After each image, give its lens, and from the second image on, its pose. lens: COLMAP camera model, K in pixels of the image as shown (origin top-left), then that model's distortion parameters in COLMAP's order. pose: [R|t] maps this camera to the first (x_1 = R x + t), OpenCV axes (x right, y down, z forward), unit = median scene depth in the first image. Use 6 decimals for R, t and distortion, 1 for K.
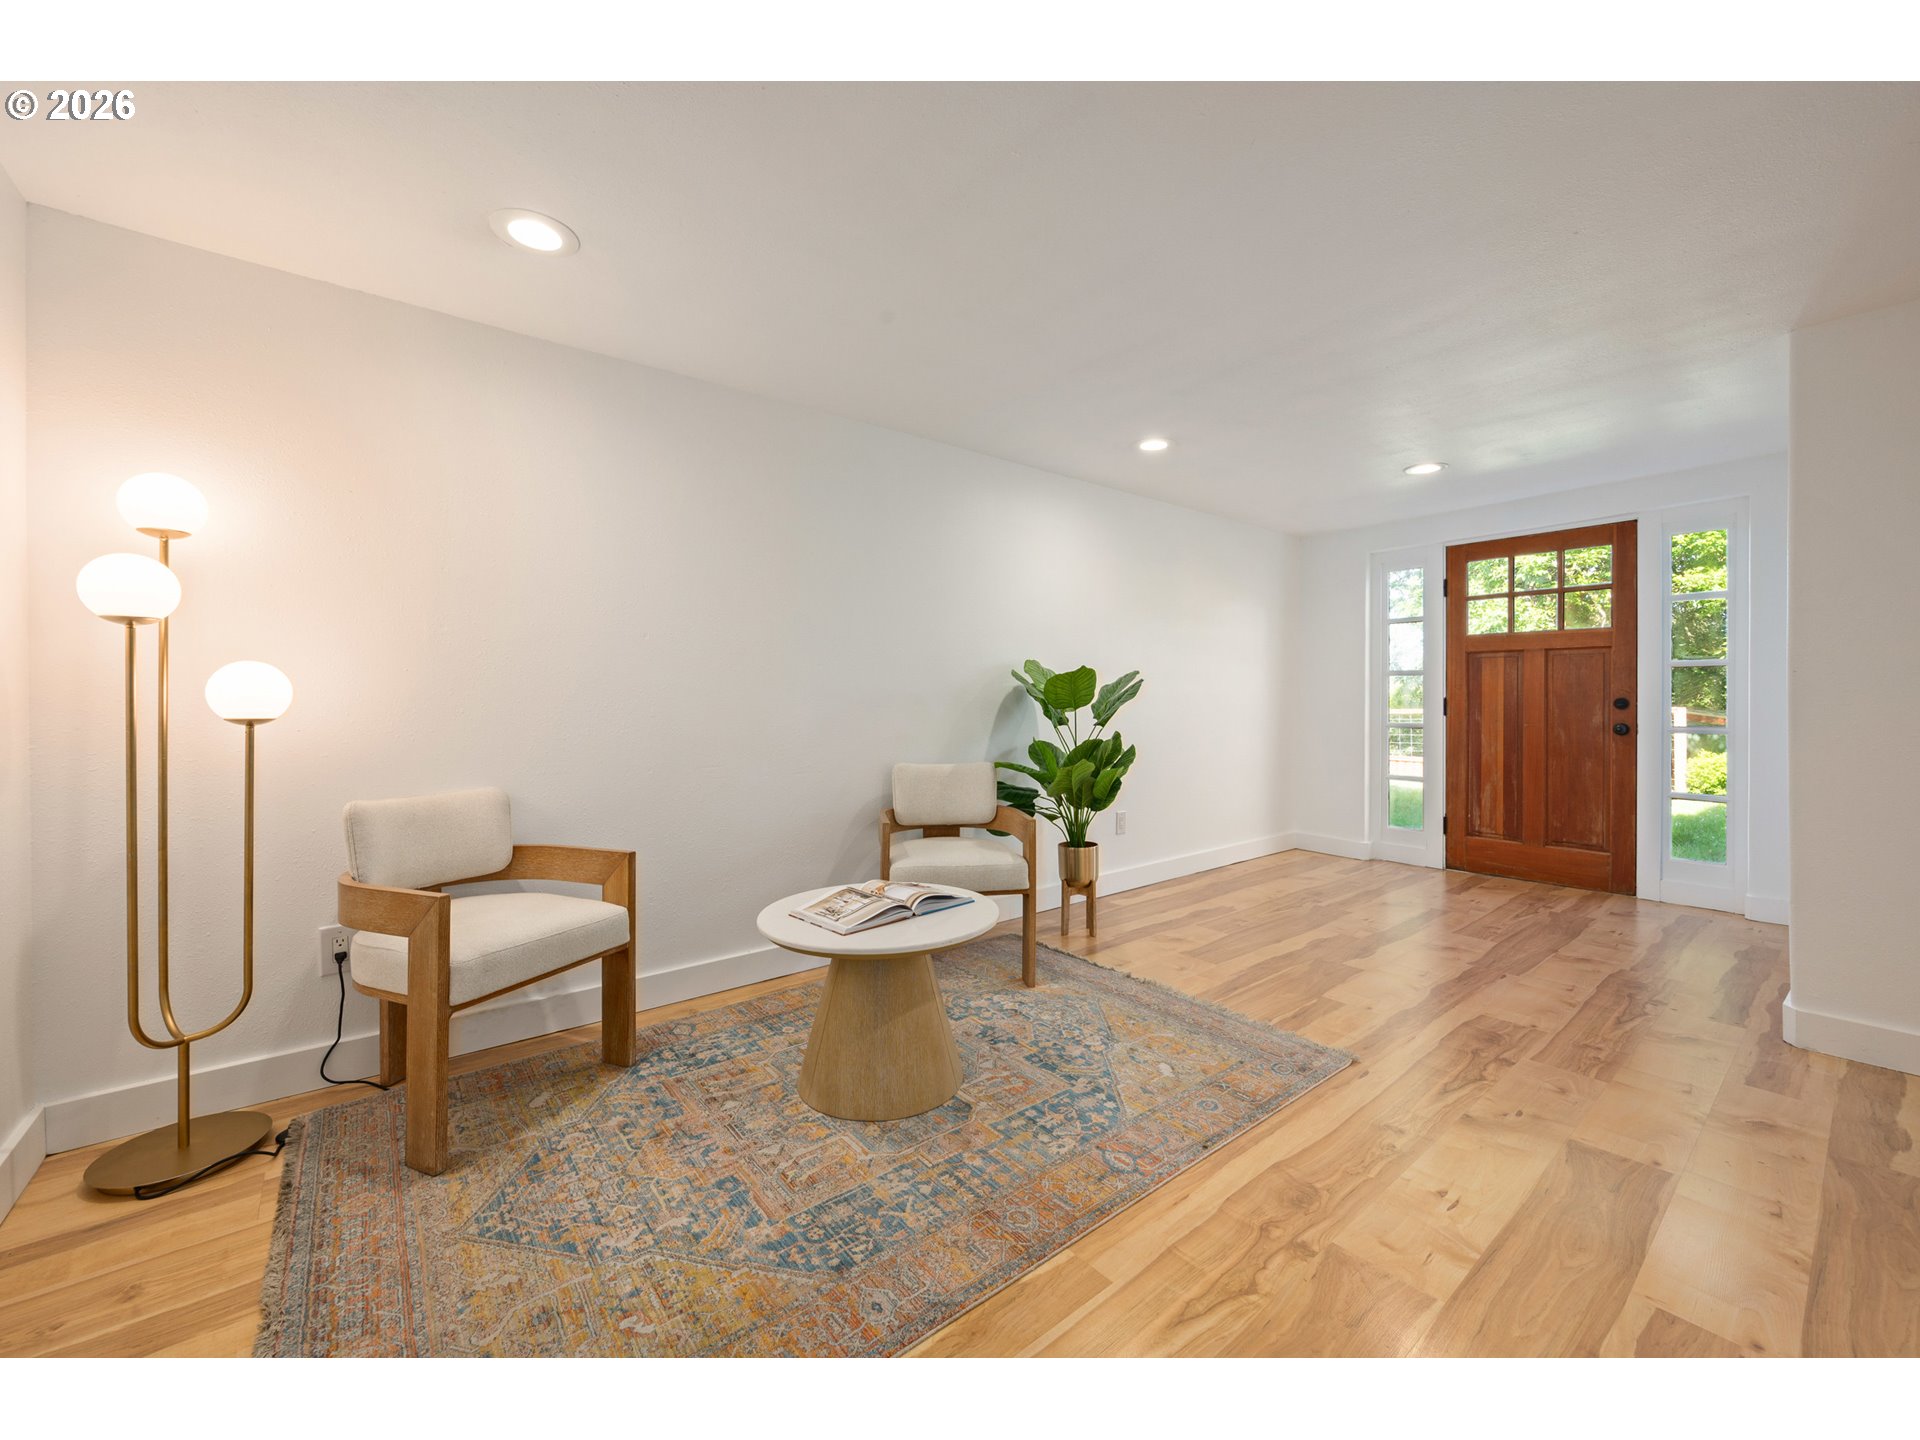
lens RADIAL K [[749.1, 0, 977.8], [0, 749.1, 718.7], [0, 0, 1]] dist [0.001659, 0.000180]
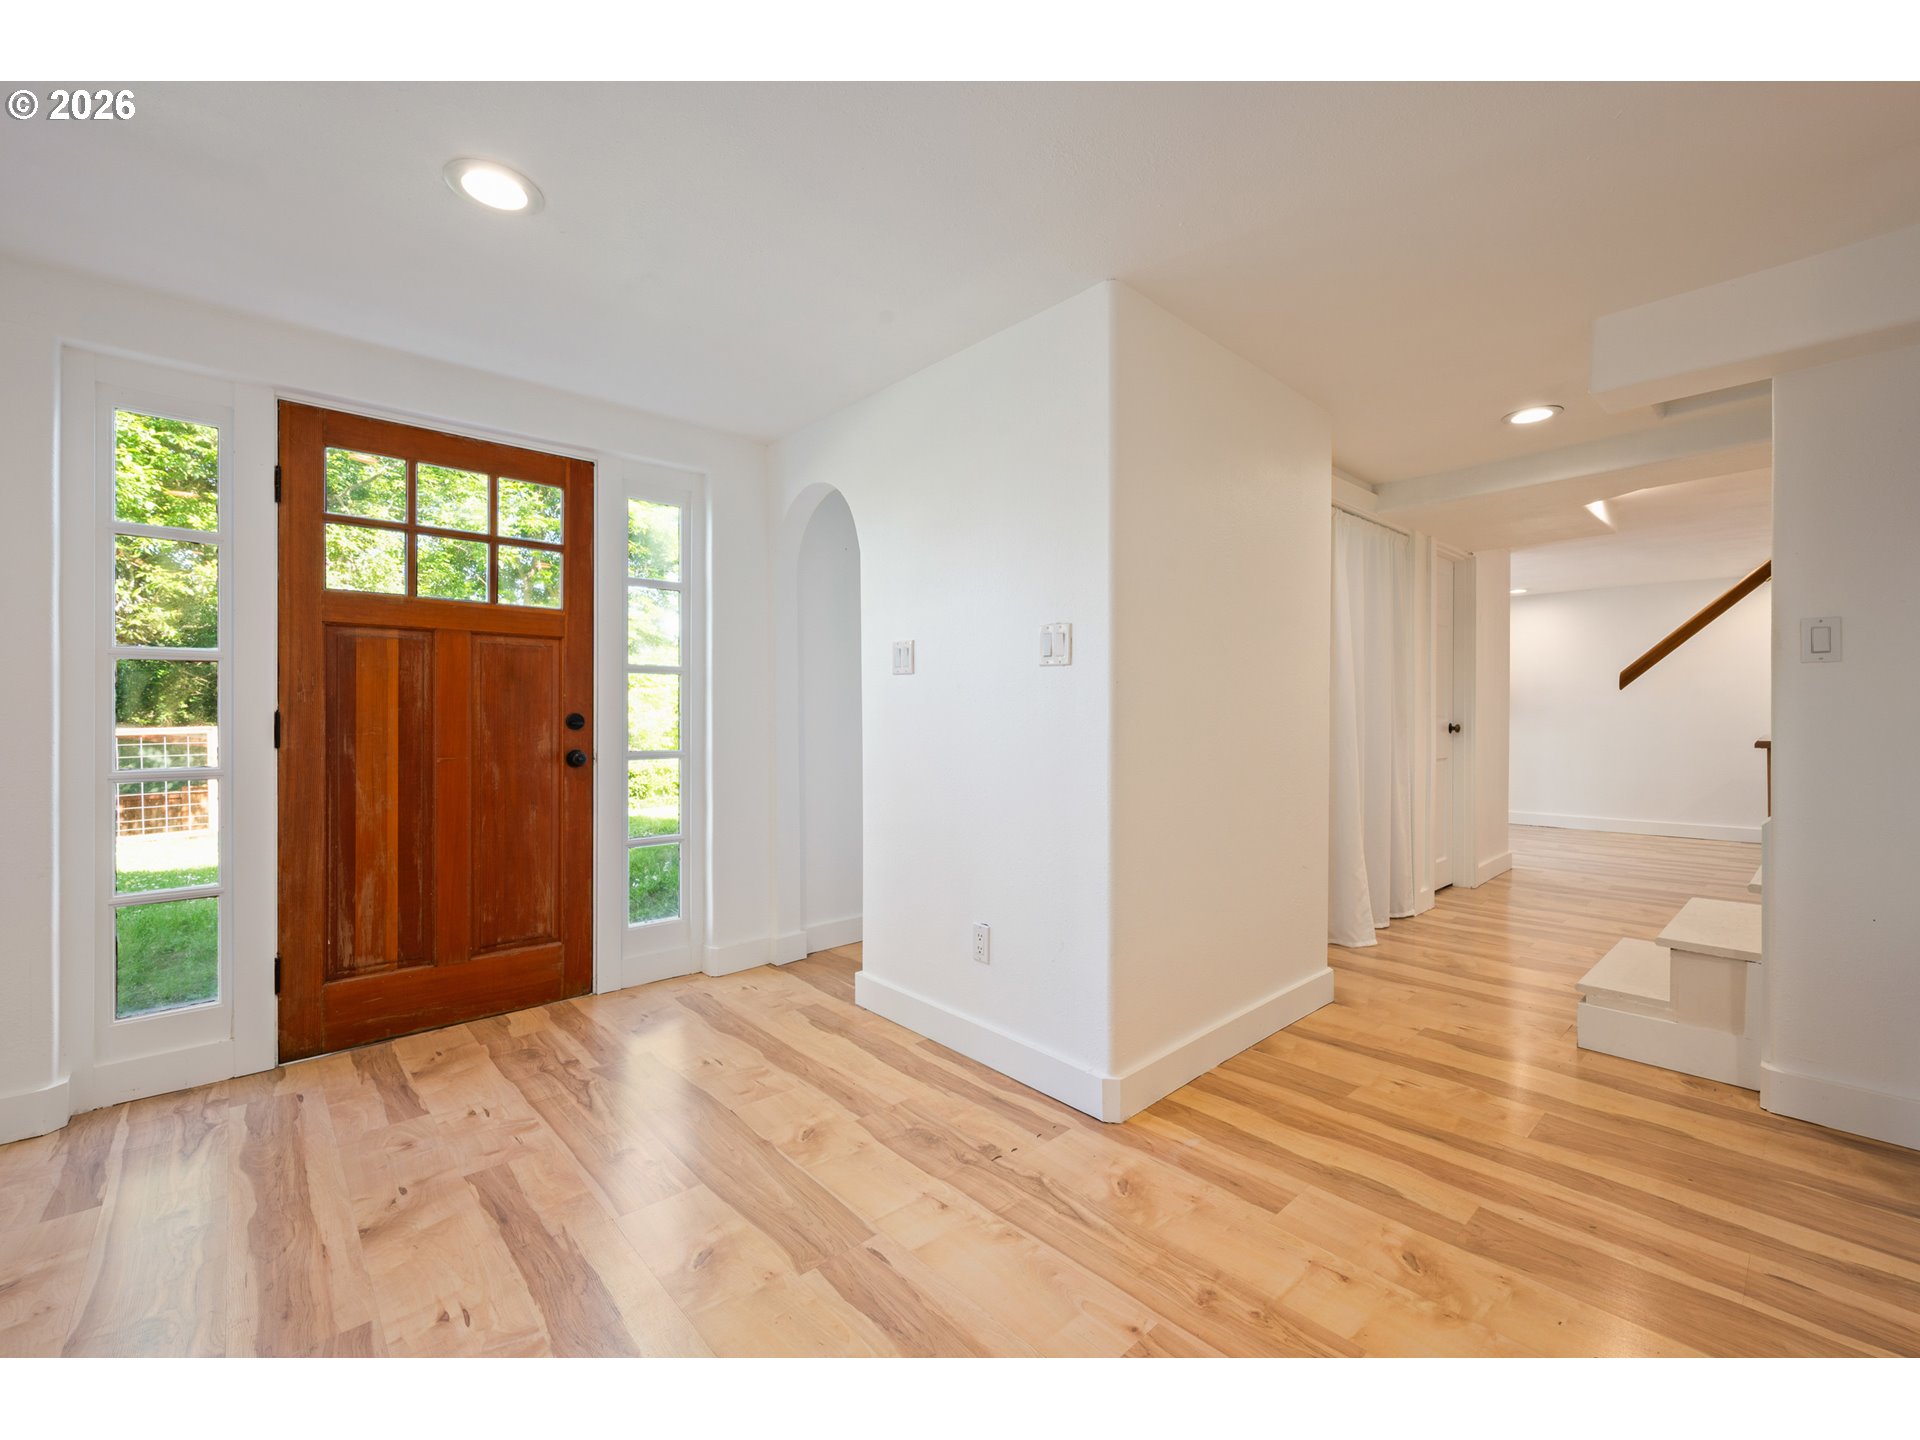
lens RADIAL K [[796.4, 0, 960.0], [0, 796.4, 720.0], [0, 0, 1]] dist [-0.001632, -0.000204]
pose [[-0.039675, -0.002497, 0.999210, 0.104971], [0.025043, 0.999680, 0.003492, -0.014861], [-0.998899, 0.025162, -0.039600, 0.645006]]
